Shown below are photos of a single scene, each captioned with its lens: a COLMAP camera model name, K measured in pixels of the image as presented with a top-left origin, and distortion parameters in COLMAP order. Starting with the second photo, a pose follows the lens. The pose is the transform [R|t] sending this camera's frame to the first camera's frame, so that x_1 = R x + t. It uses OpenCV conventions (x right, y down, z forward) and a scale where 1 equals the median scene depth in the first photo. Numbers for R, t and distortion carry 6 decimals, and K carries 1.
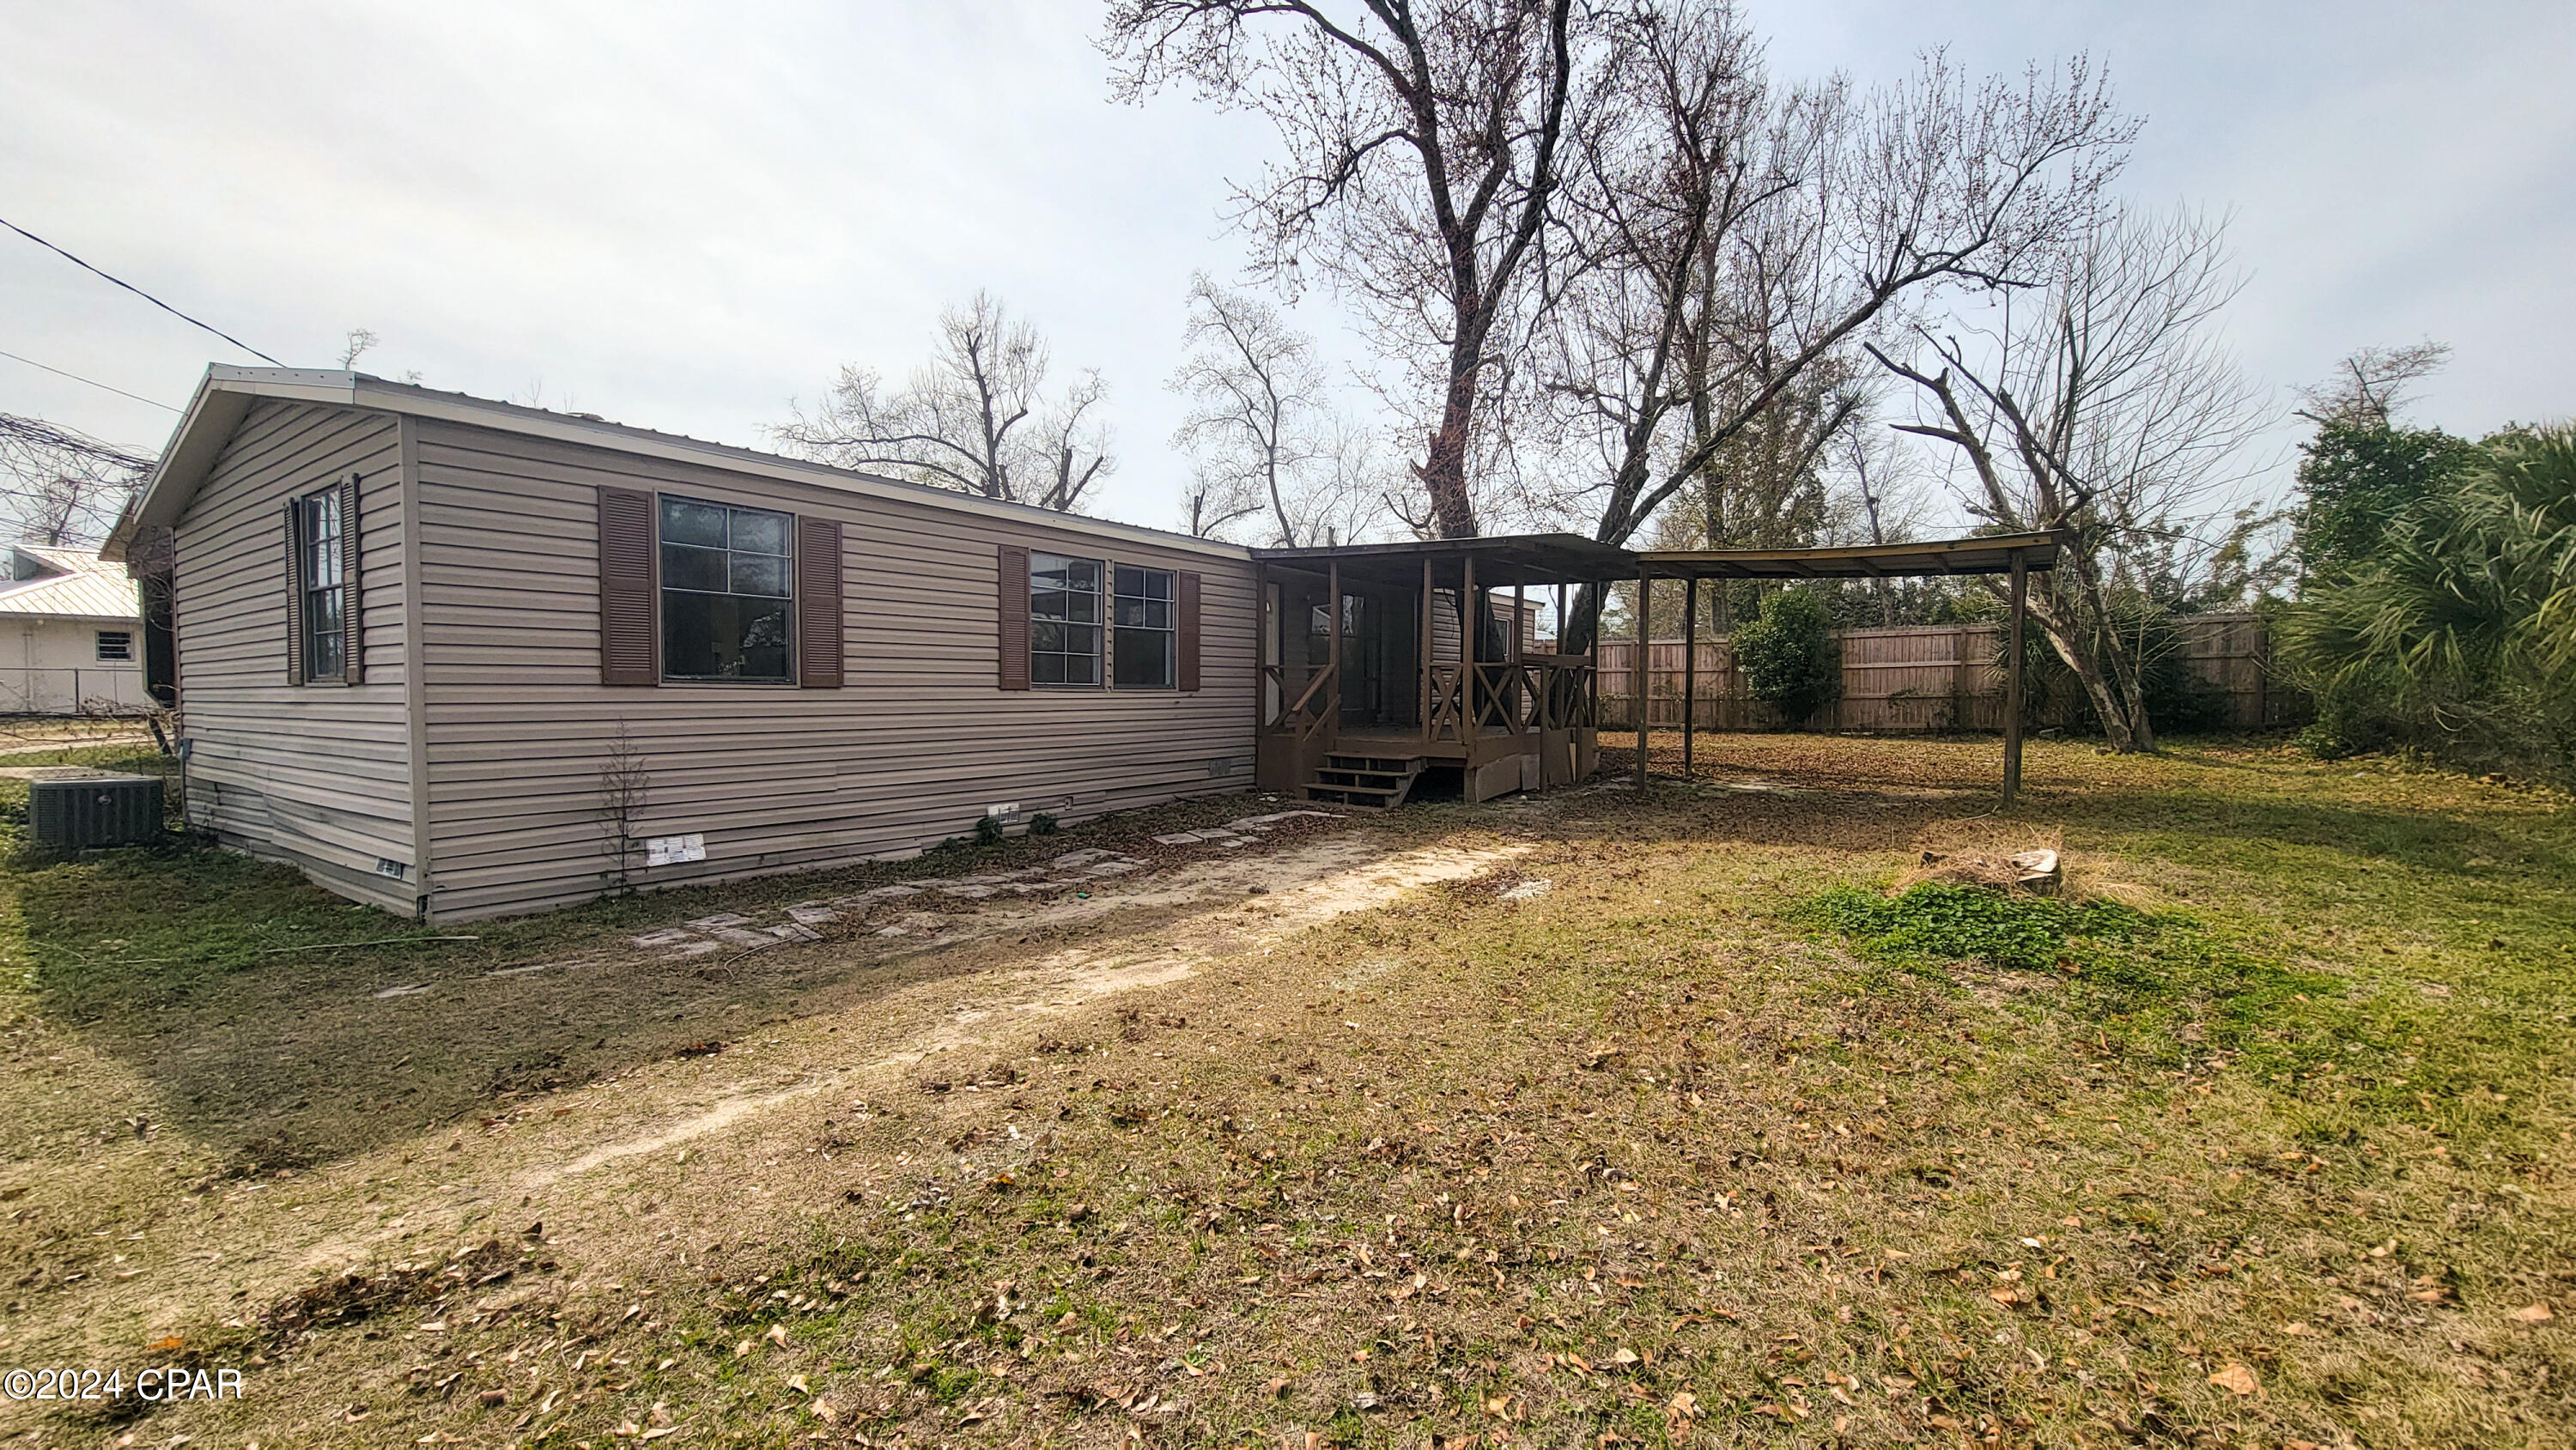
lens RADIAL K [[1049.1, 0, 1286.1], [0, 1049.1, 727.1], [0, 0, 1]] dist [-0.003707, 0.001302]
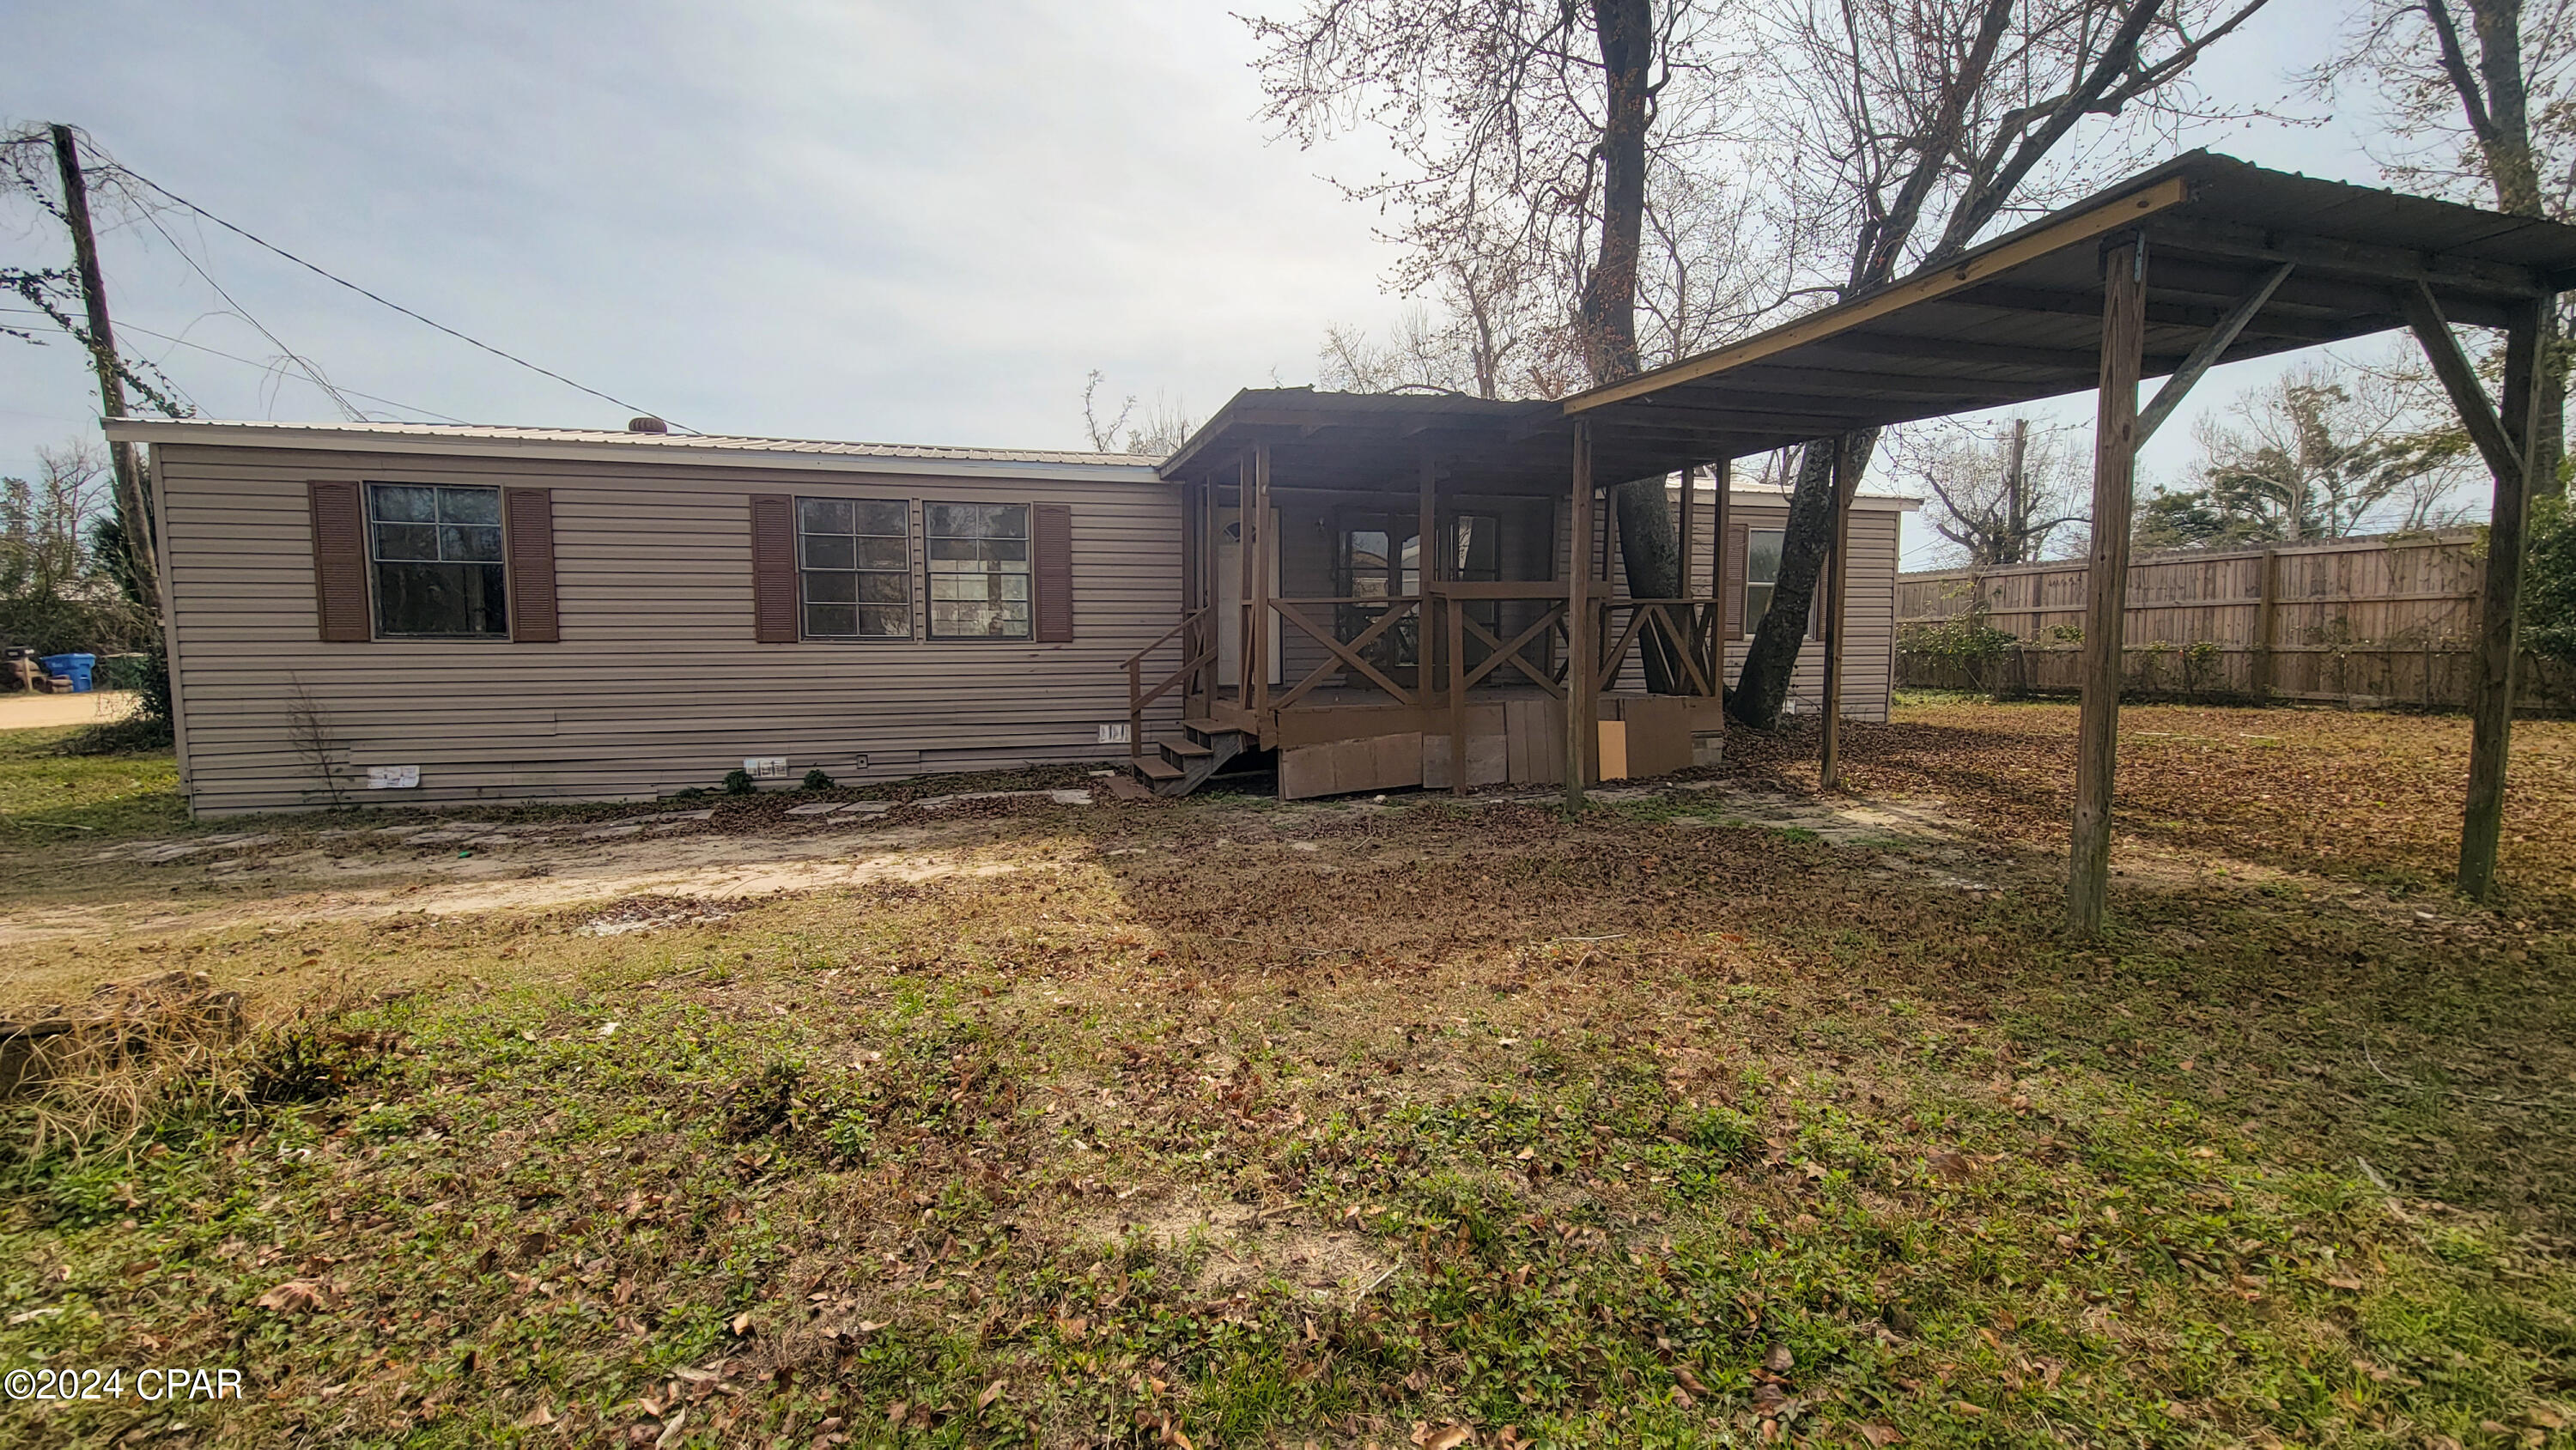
lens RADIAL K [[1049.1, 0, 1287.2], [0, 1049.1, 734.7], [0, 0, 1]] dist [-0.003707, 0.001302]
pose [[0.760702, 0.048303, -0.647301, 0.863890], [-0.015256, 0.998282, 0.056565, -0.014245], [0.648922, -0.033153, 0.760133, 0.656670]]
